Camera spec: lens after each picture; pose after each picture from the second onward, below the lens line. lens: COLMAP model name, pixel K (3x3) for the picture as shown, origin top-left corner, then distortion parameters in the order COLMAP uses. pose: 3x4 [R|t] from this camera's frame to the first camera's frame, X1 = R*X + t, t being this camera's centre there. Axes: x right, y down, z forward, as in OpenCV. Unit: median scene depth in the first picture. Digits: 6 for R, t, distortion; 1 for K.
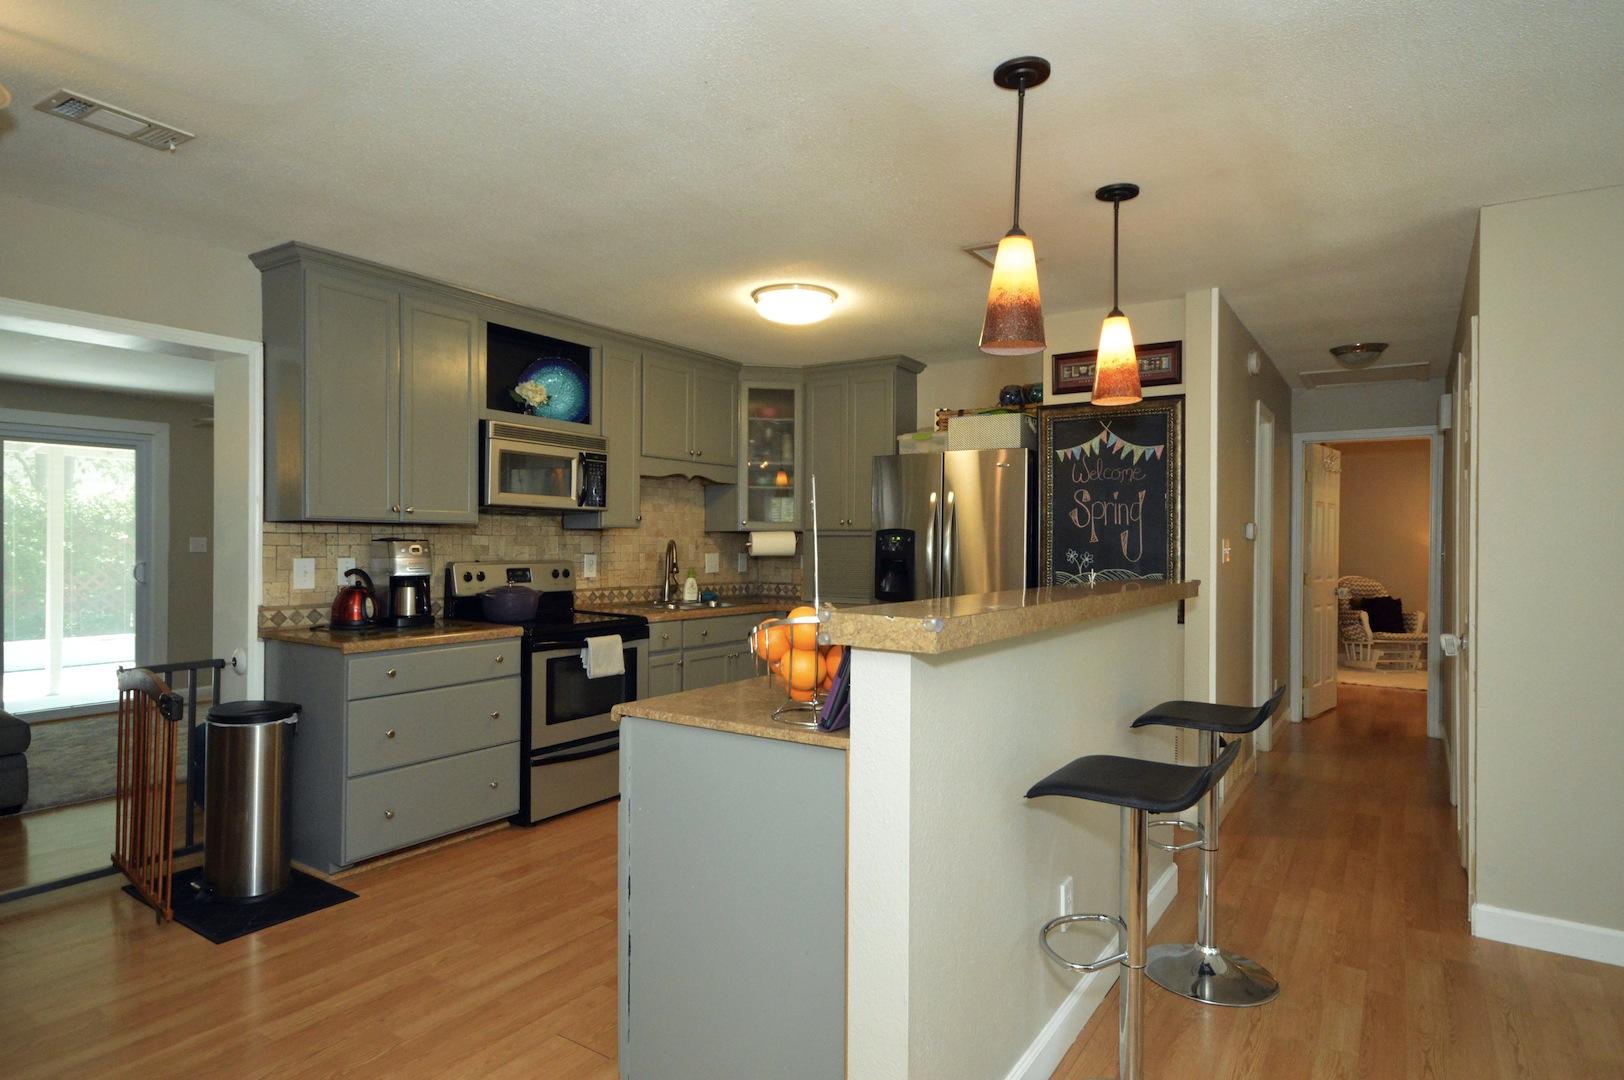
lens RADIAL K [[884.0, 0, 812.0], [0, 884.0, 540.0], [0, 0, 1]] dist [0.017723, -0.000513]
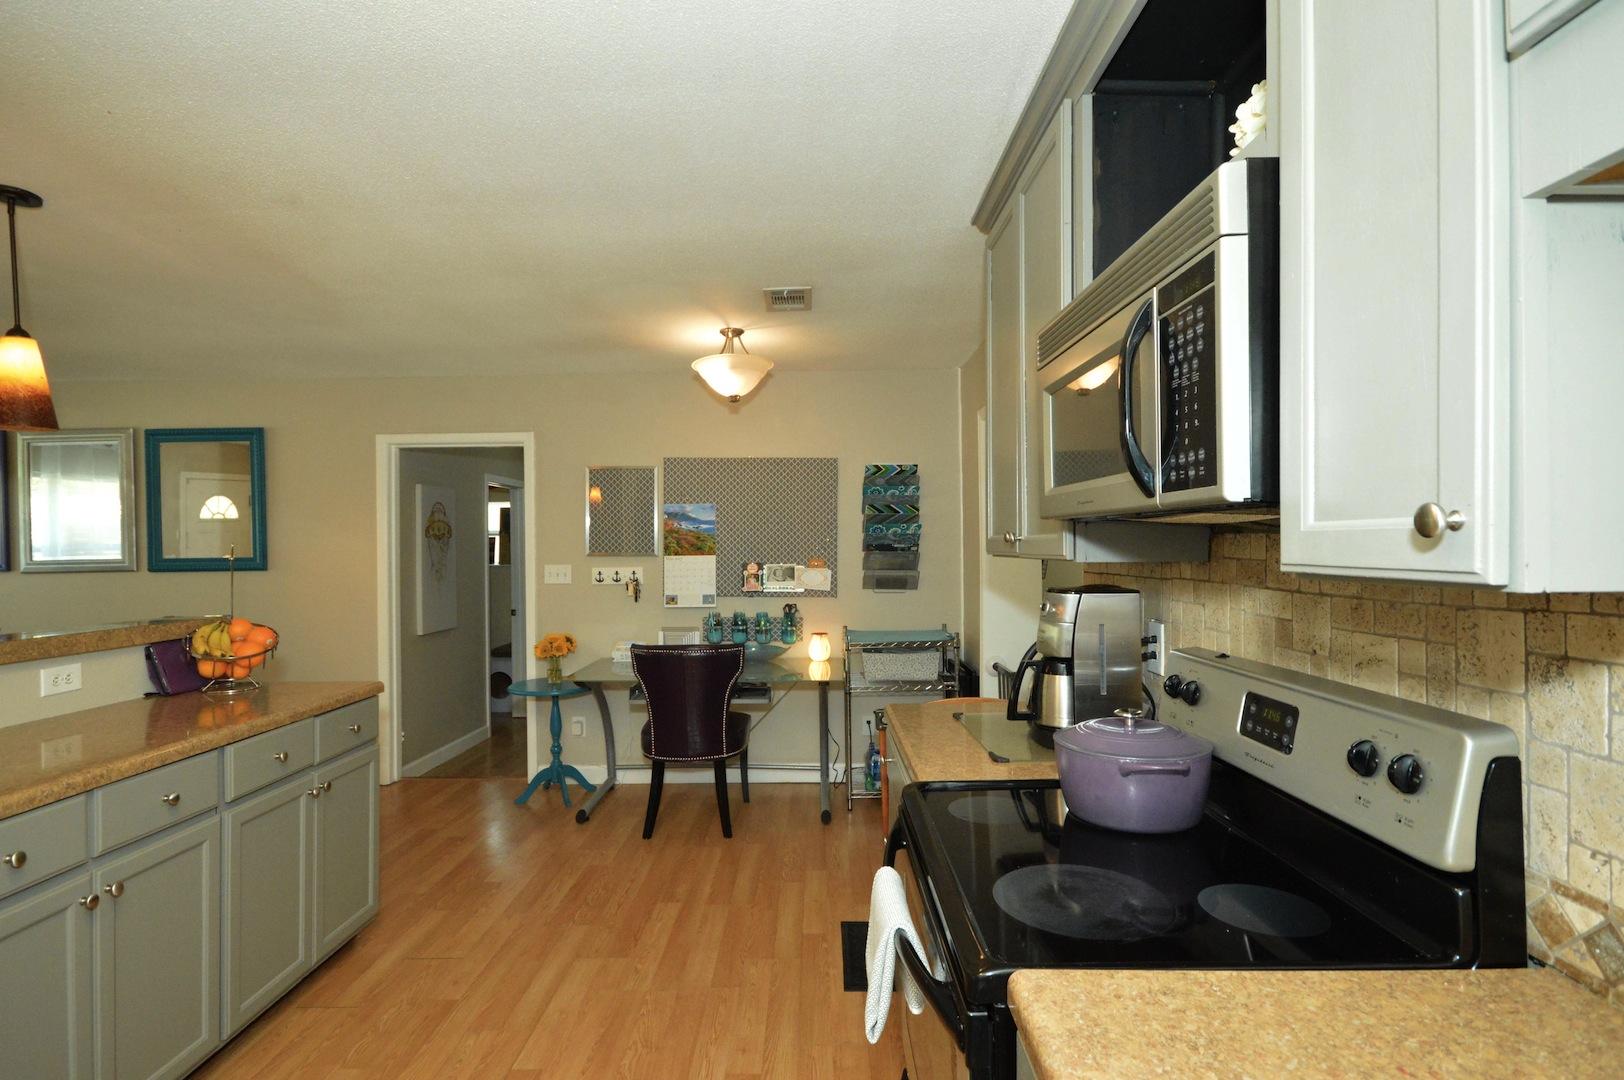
lens RADIAL K [[805.4, 0, 812.0], [0, 805.4, 540.0], [0, 0, 1]] dist [0.001753, 0.000363]
pose [[-0.831003, -0.005948, -0.556236, -0.035889], [0.001663, 0.999912, -0.013178, -0.021568], [0.556265, -0.011876, -0.830920, 1.164182]]
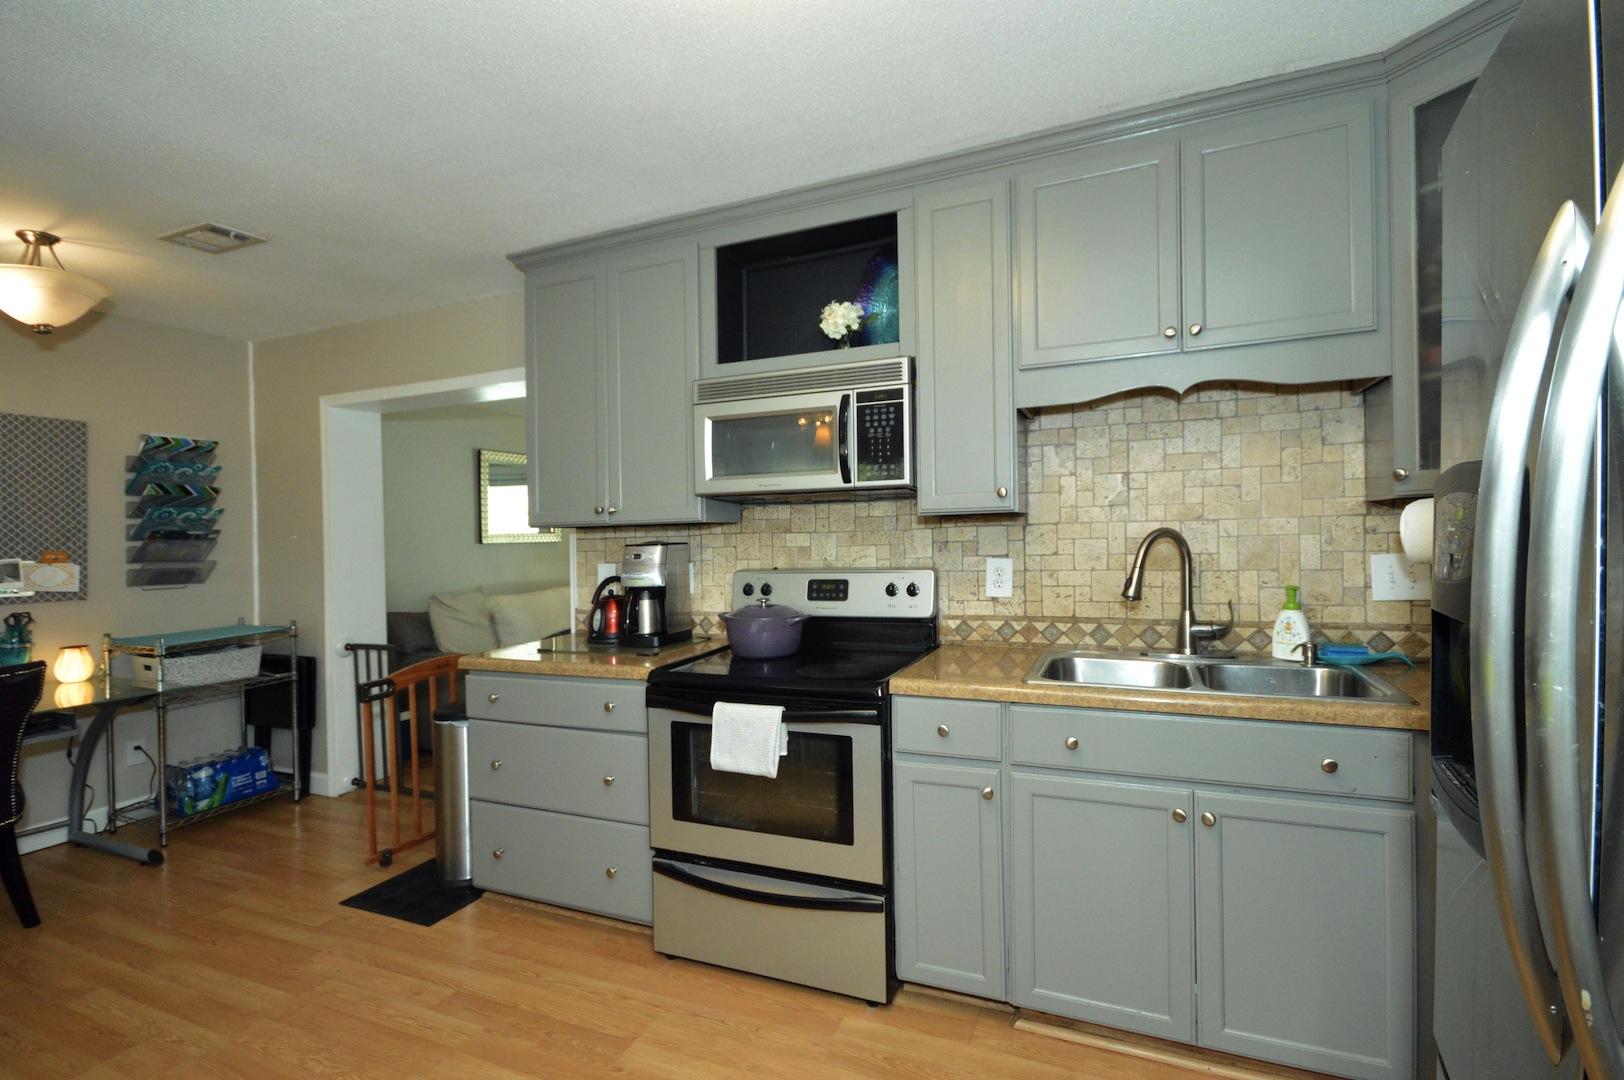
lens RADIAL K [[757.9, 0, 812.0], [0, 757.9, 540.0], [0, 0, 1]] dist [-0.002282, 0.000008]
pose [[0.177079, -0.004572, -0.984186, 0.252338], [0.029735, 0.999558, 0.000706, 0.000405], [0.983747, -0.029389, 0.177137, 0.895123]]
